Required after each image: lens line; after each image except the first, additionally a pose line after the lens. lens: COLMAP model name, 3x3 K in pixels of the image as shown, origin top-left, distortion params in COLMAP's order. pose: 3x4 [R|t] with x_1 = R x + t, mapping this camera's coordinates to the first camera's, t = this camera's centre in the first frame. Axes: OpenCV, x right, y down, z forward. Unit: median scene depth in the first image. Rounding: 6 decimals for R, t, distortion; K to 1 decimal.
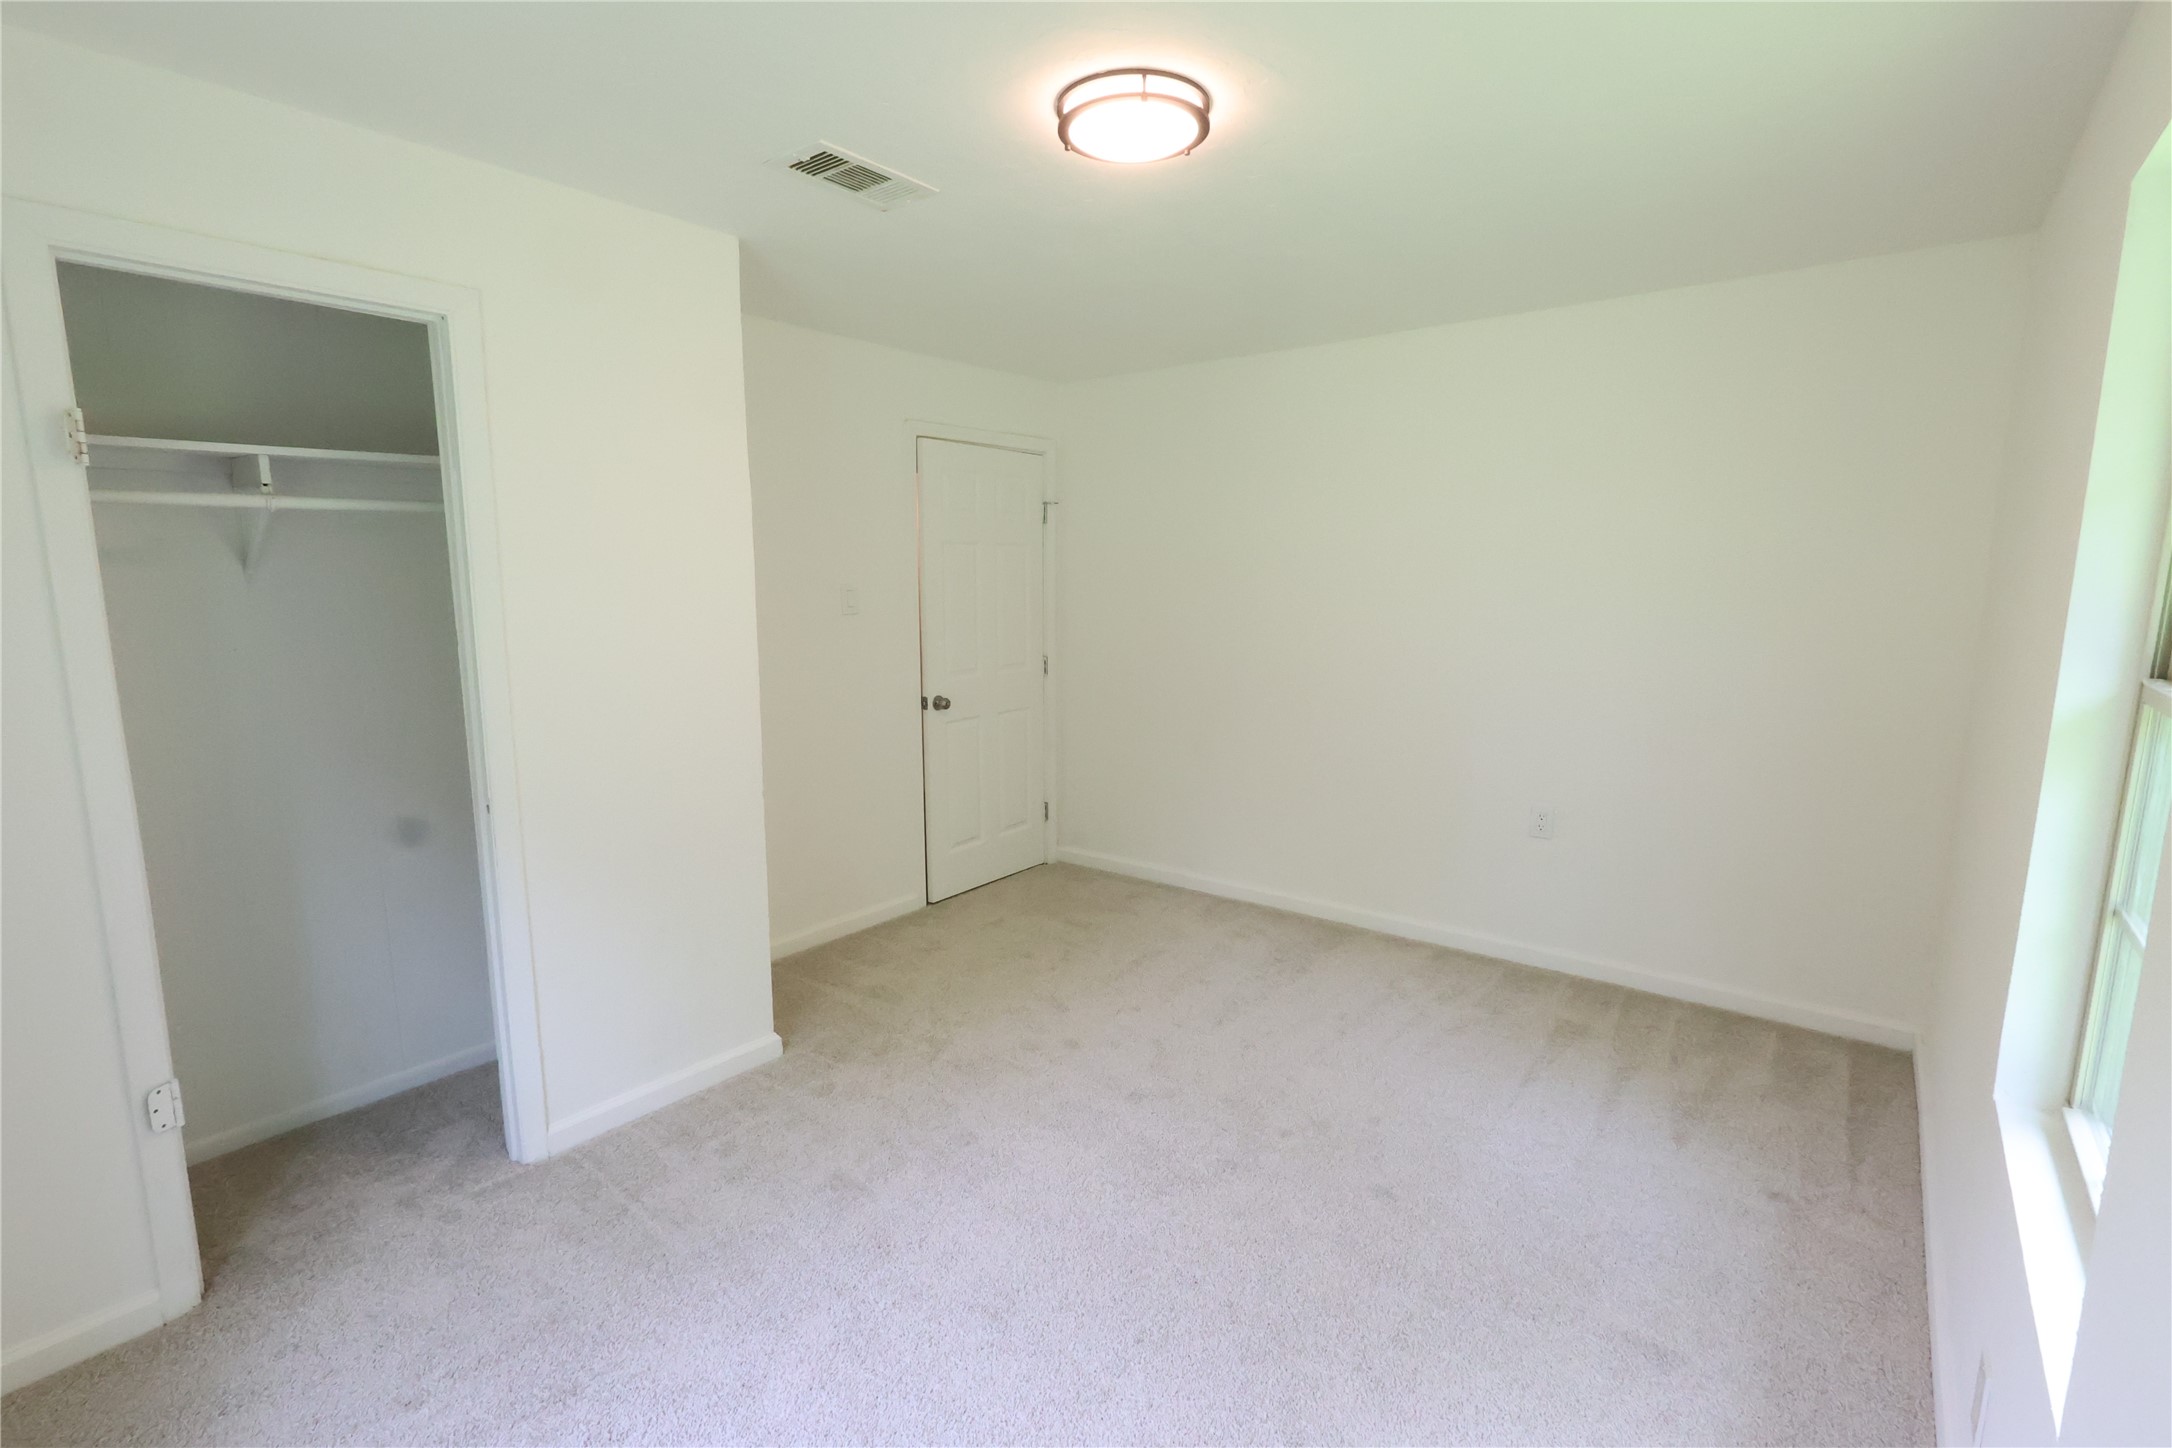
lens RADIAL K [[984.8, 0, 1086.0], [0, 984.8, 724.0], [0, 0, 1]] dist [-0.009124, 0.001115]
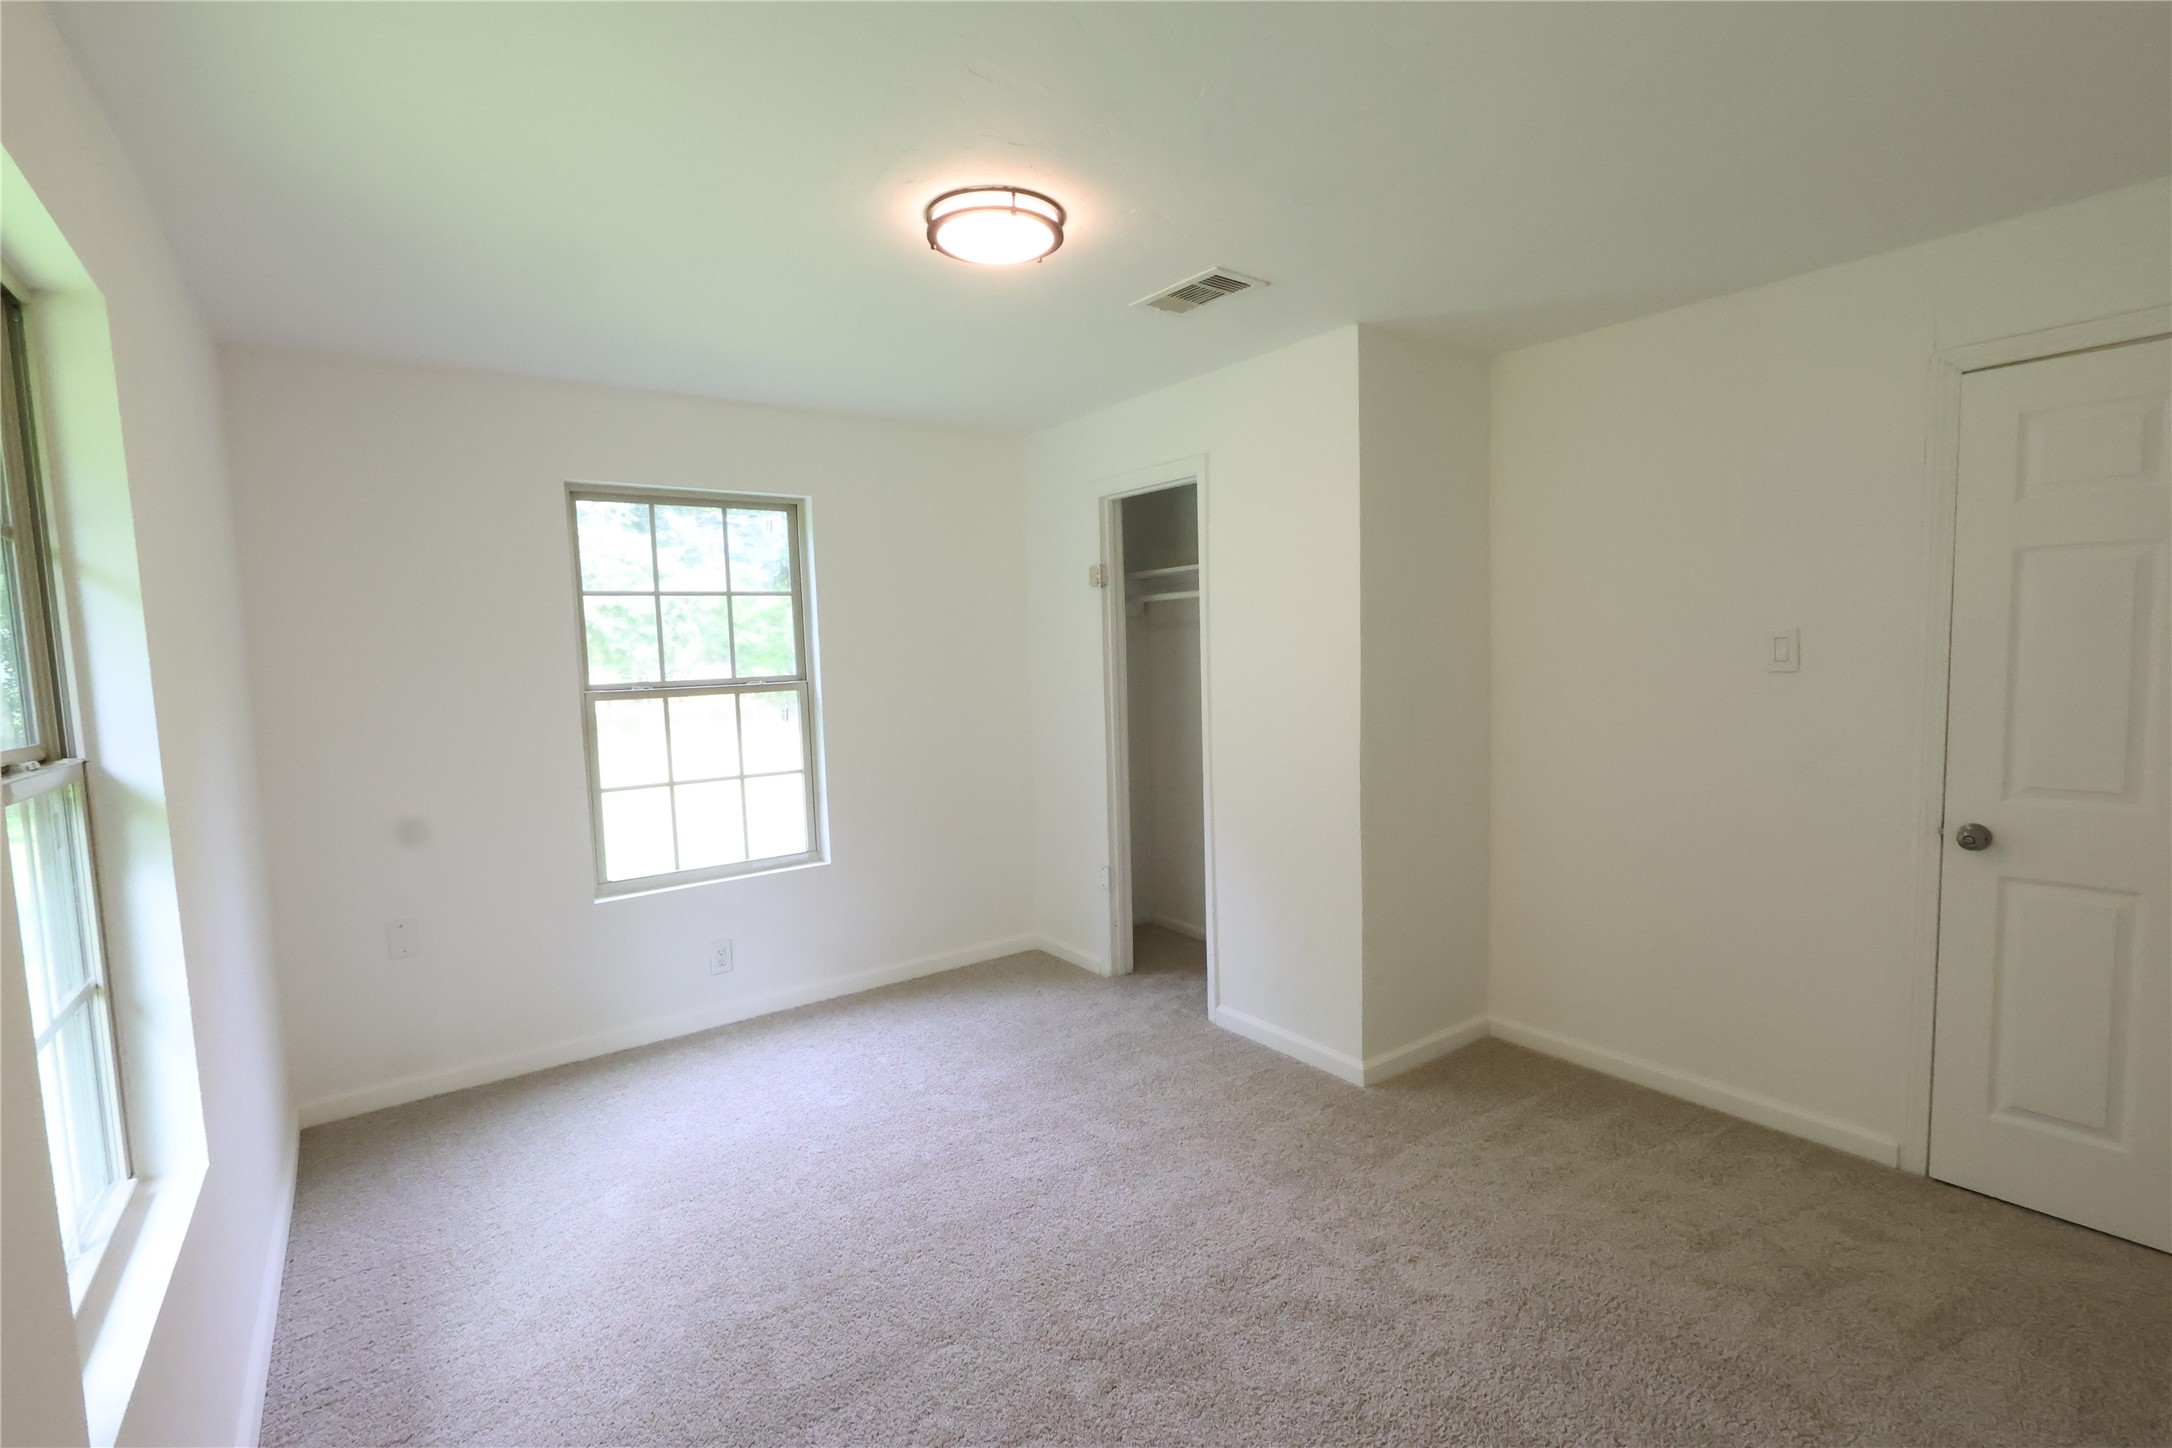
lens RADIAL K [[984.8, 0, 1086.0], [0, 984.8, 724.0], [0, 0, 1]] dist [-0.009124, 0.001115]
pose [[-0.267222, 0.088415, -0.959570, 0.818432], [-0.115211, 0.985708, 0.122907, -0.151327], [0.956723, 0.143396, -0.253217, 1.042498]]
